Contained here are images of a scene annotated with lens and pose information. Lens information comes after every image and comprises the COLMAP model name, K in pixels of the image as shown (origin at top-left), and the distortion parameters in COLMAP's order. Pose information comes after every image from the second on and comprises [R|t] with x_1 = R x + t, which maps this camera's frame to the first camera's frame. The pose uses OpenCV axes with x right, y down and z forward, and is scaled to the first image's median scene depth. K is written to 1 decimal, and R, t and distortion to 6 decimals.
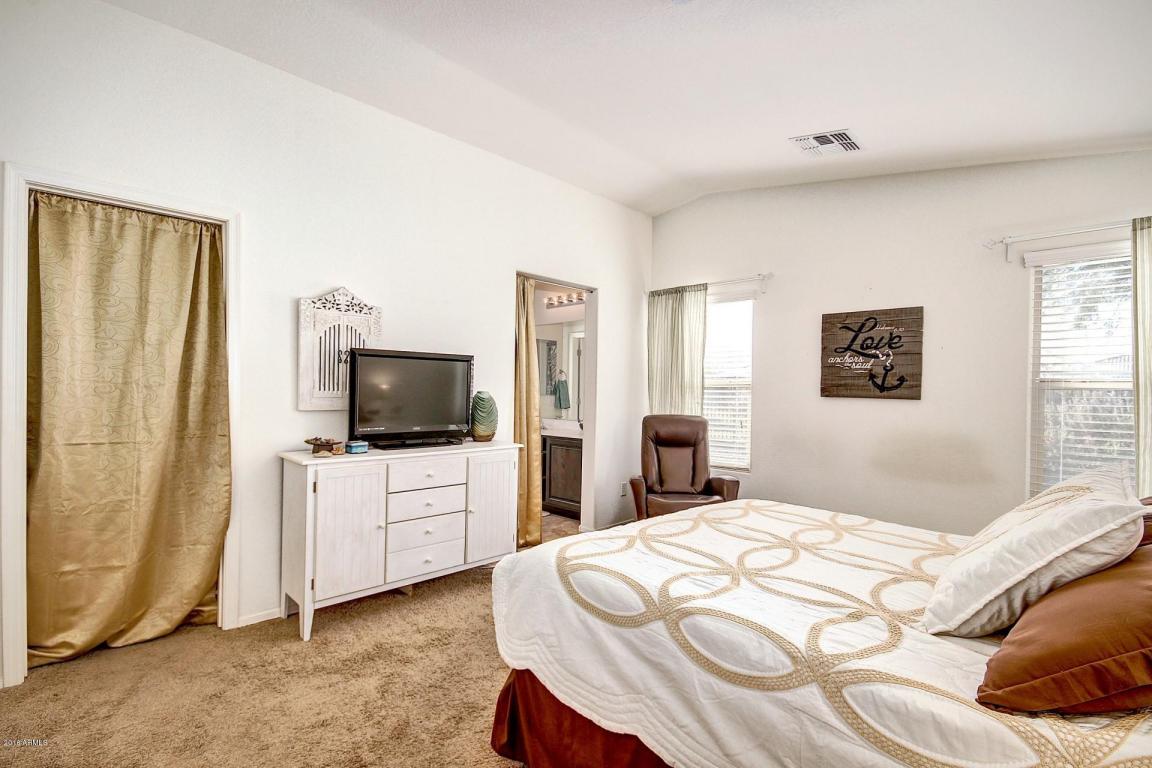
lens RADIAL K [[539.1, 0, 574.4], [0, 539.1, 392.3], [0, 0, 1]] dist [0.002217, 0.000186]
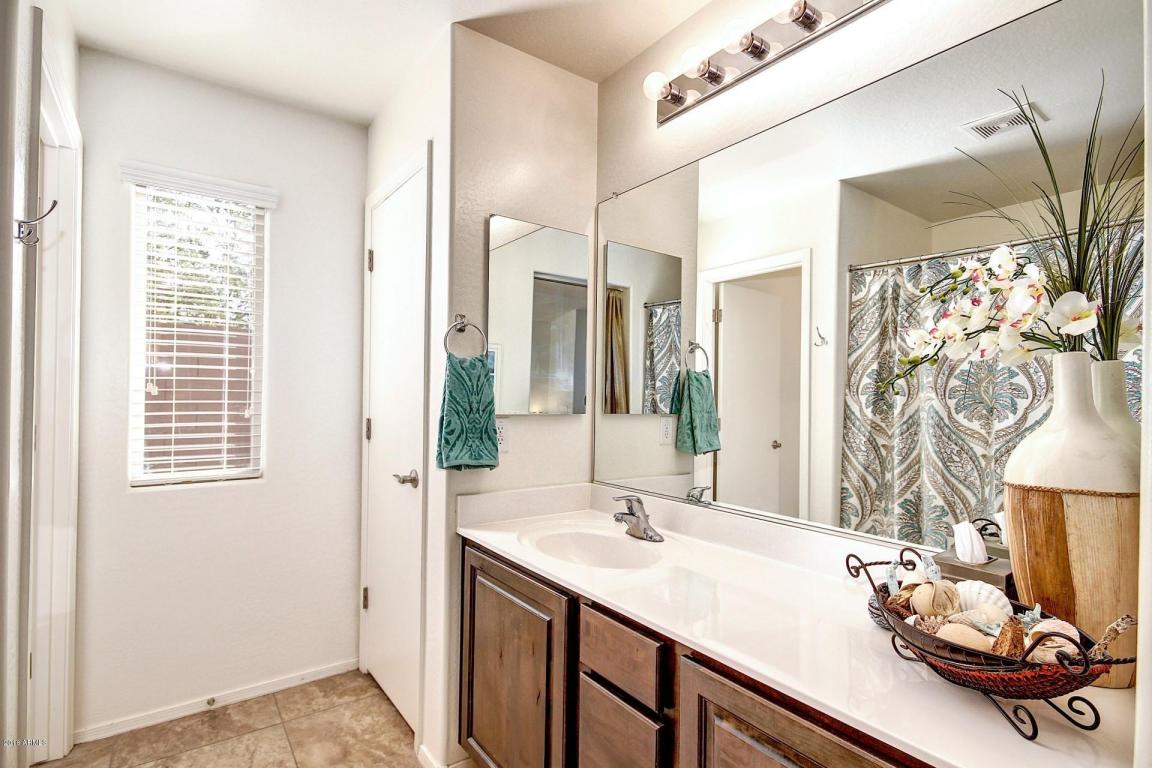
lens RADIAL K [[557.6, 0, 572.9], [0, 557.6, 391.1], [0, 0, 1]] dist [0.002810, -0.000222]
pose [[0.987357, -0.001819, -0.158501, -0.092918], [-0.000719, 0.999873, -0.015949, -0.007176], [0.158509, 0.015862, 0.987230, 1.304045]]
